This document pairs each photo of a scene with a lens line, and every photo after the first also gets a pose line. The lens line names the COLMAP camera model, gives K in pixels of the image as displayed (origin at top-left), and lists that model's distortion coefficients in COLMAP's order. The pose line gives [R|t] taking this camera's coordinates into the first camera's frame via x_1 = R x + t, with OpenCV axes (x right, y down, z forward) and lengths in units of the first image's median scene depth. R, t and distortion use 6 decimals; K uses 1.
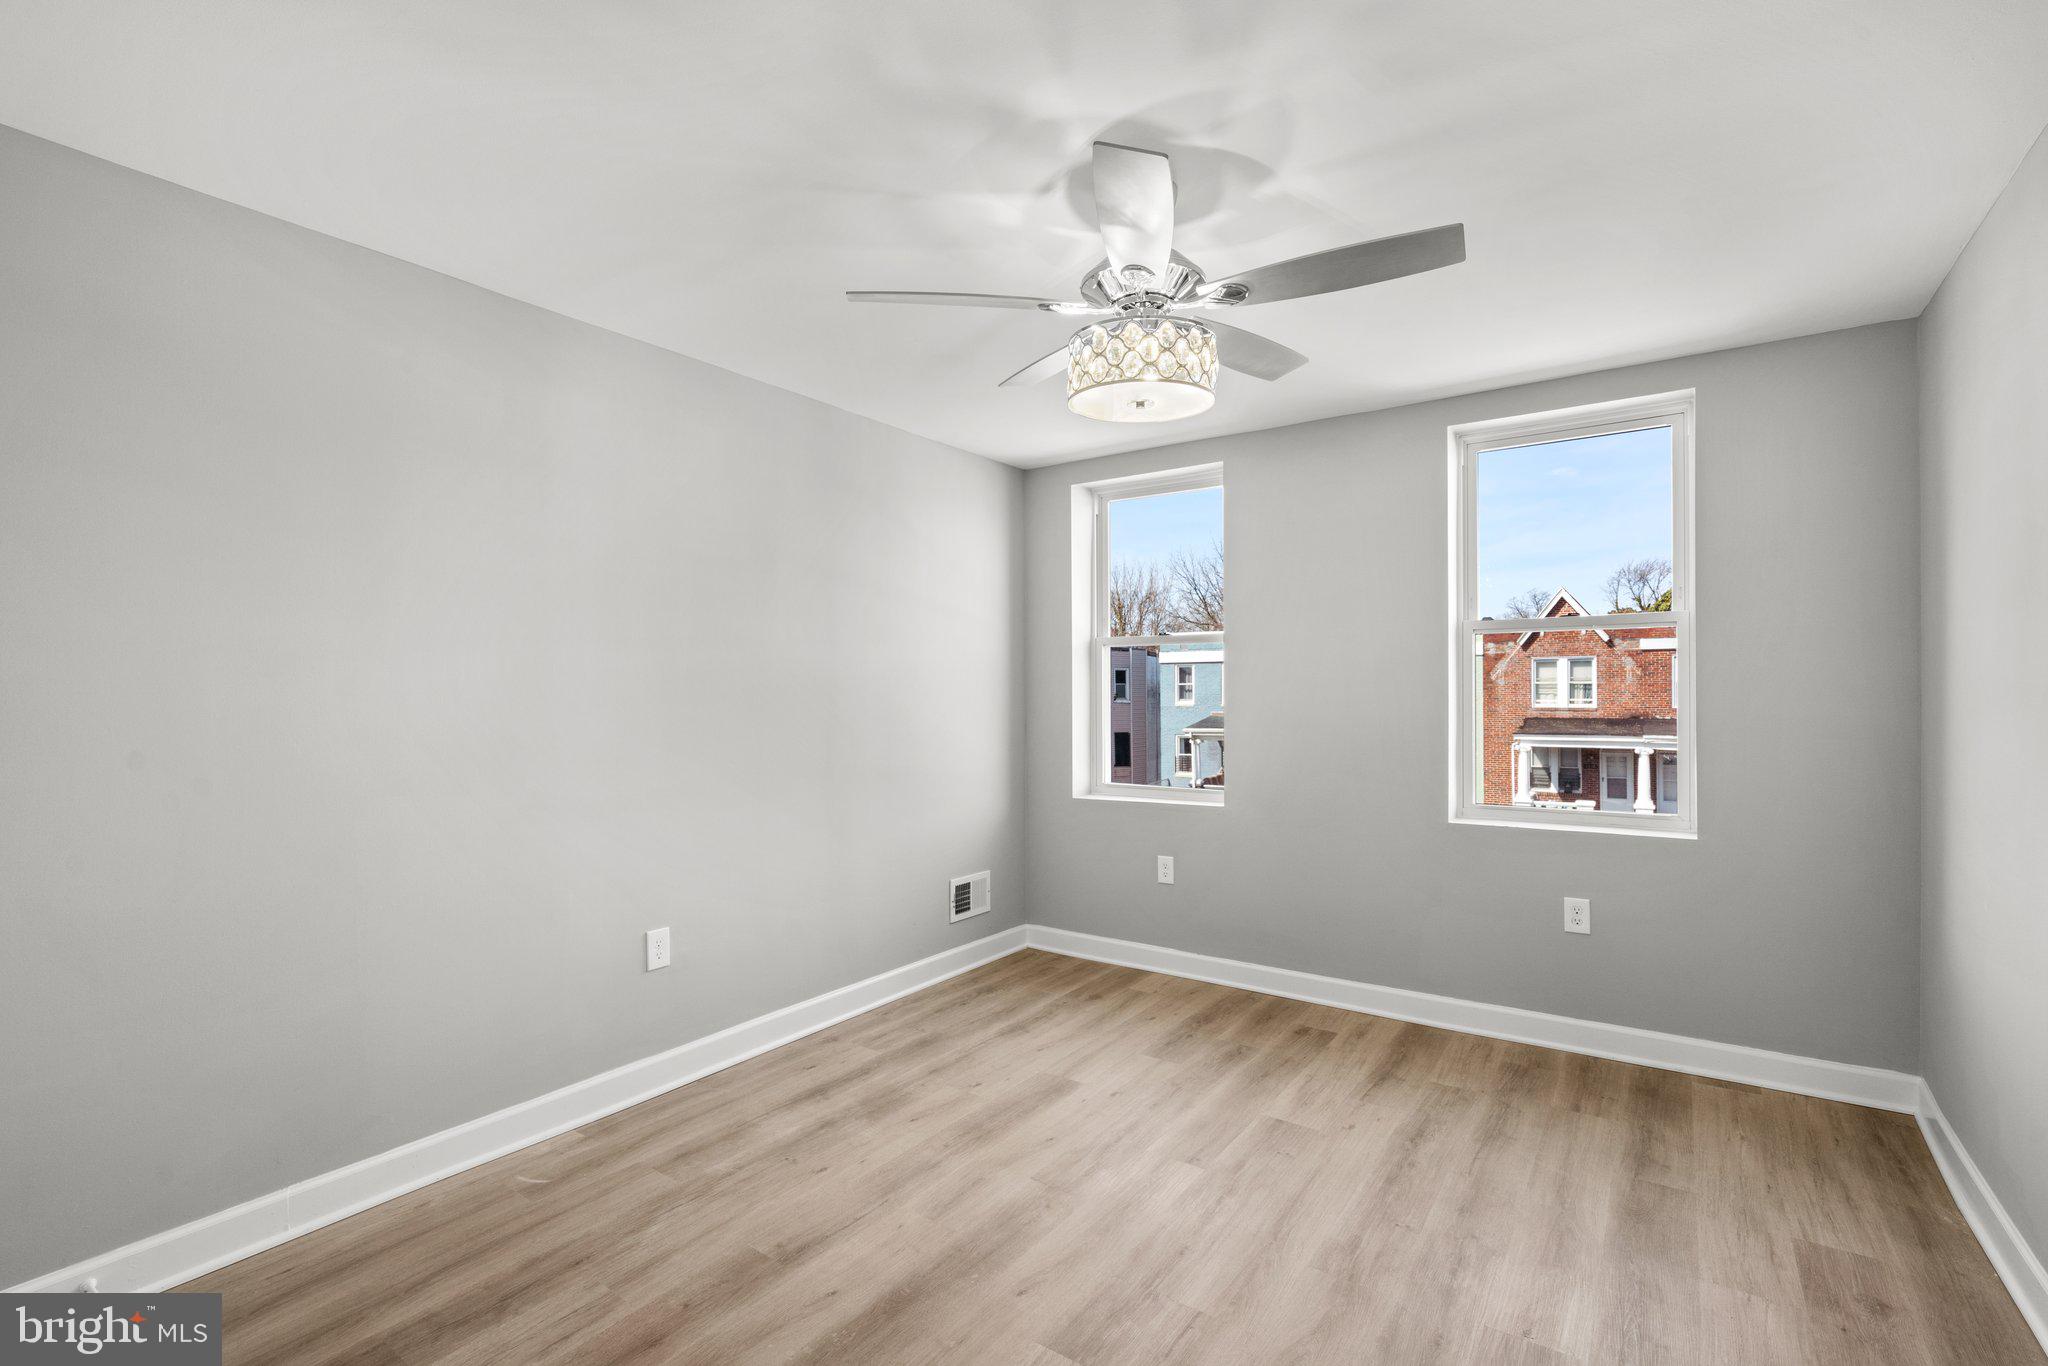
lens RADIAL K [[864.5, 0, 1027.8], [0, 864.5, 698.8], [0, 0, 1]] dist [0.000756, 0.000089]
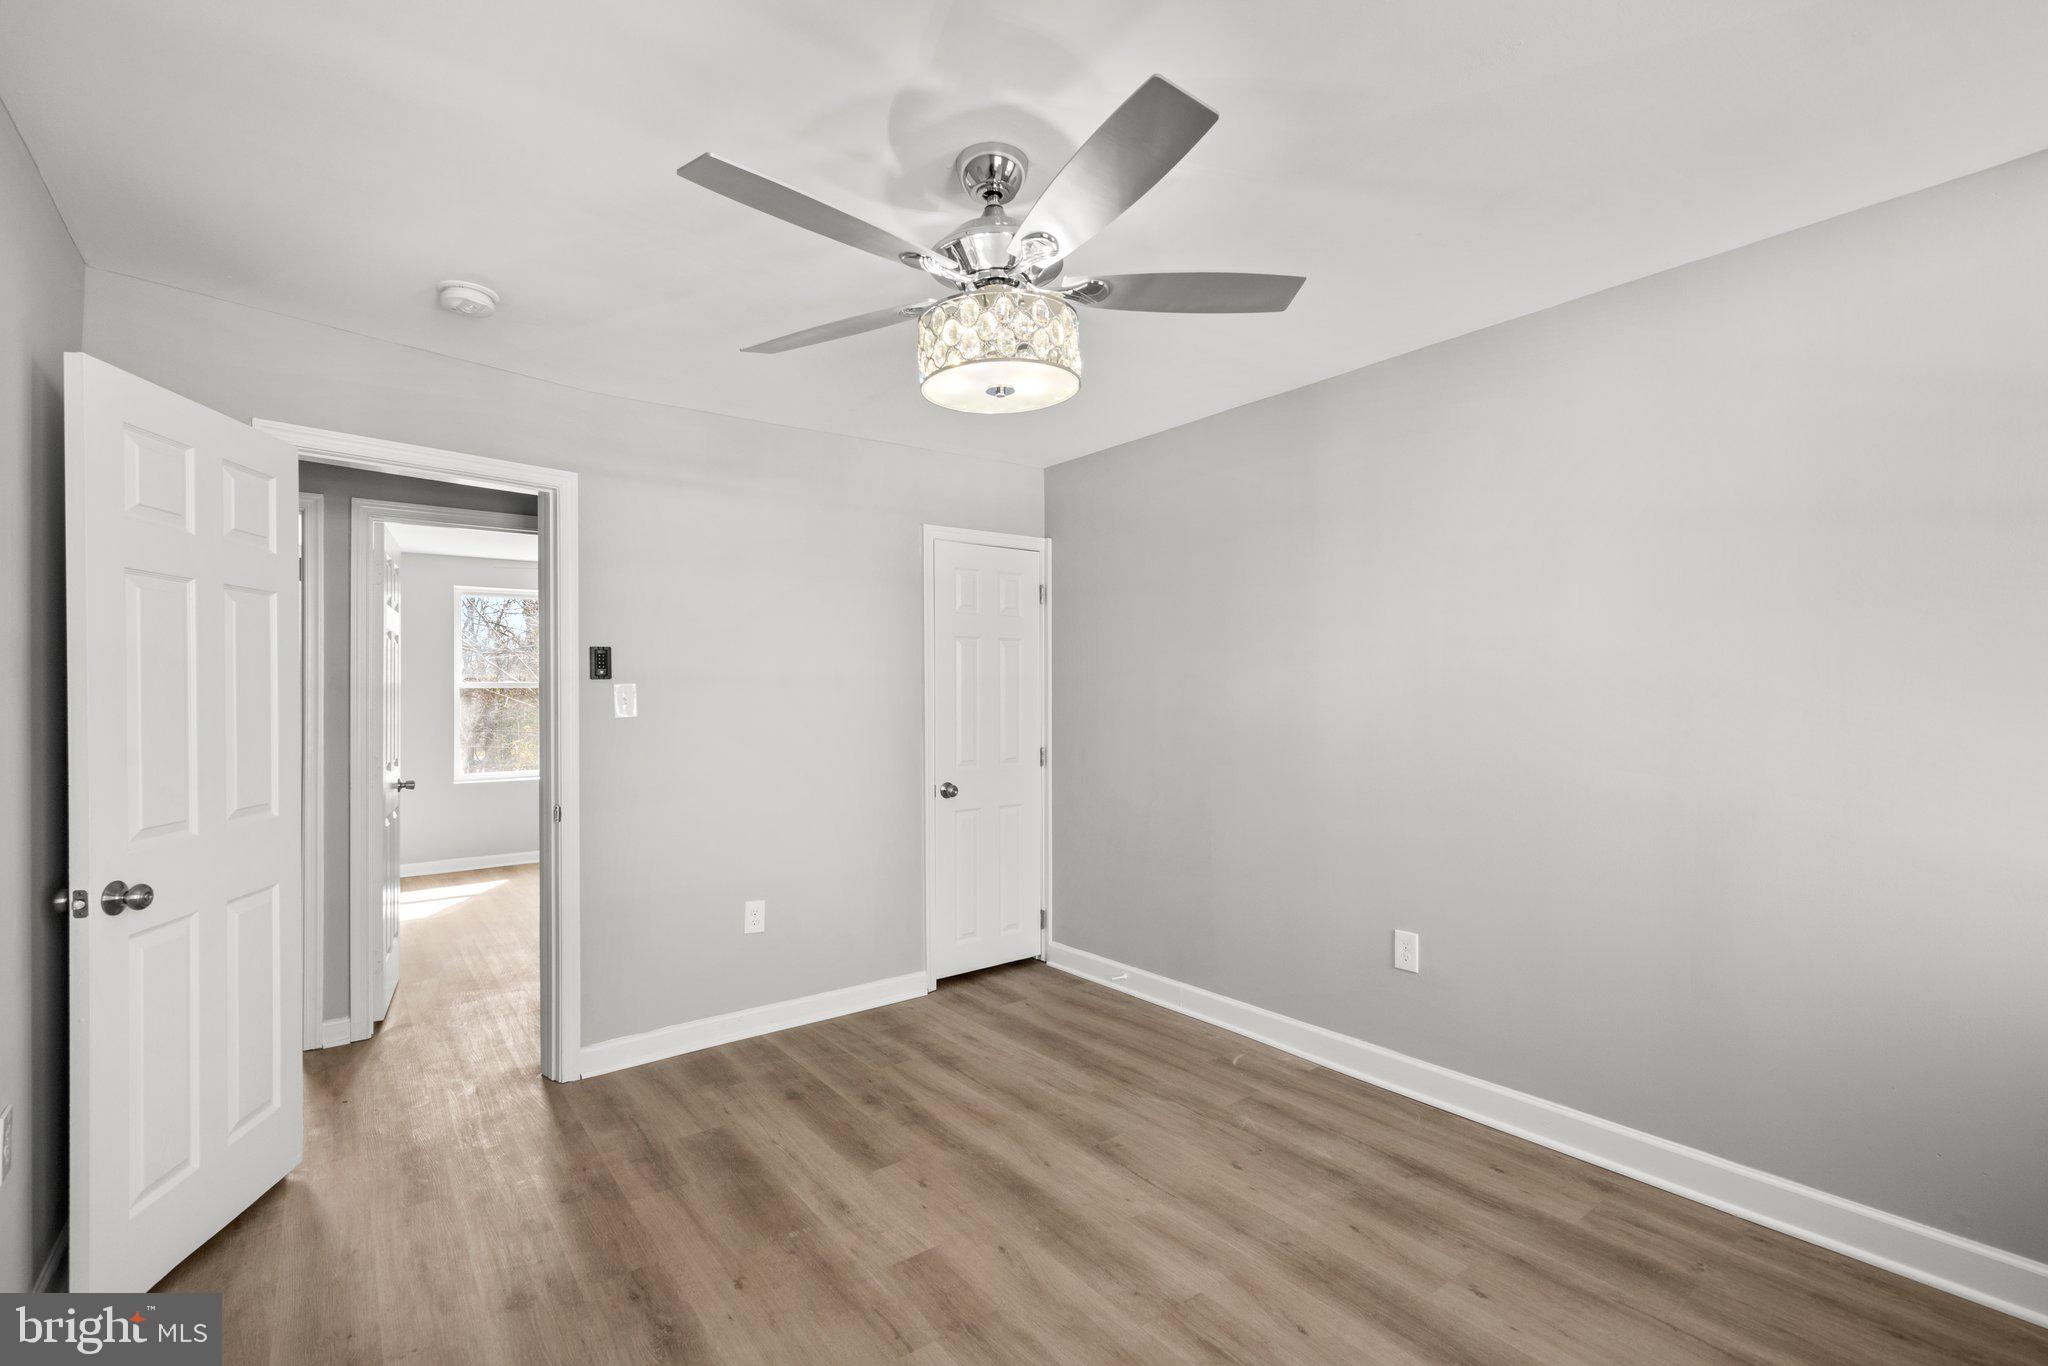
lens RADIAL K [[864.5, 0, 1027.8], [0, 864.5, 698.8], [0, 0, 1]] dist [0.000756, 0.000089]
pose [[-0.247873, 0.007139, -0.968766, 0.738378], [0.003957, 0.999972, 0.006357, -0.017983], [0.968784, -0.002257, -0.247895, 0.916821]]
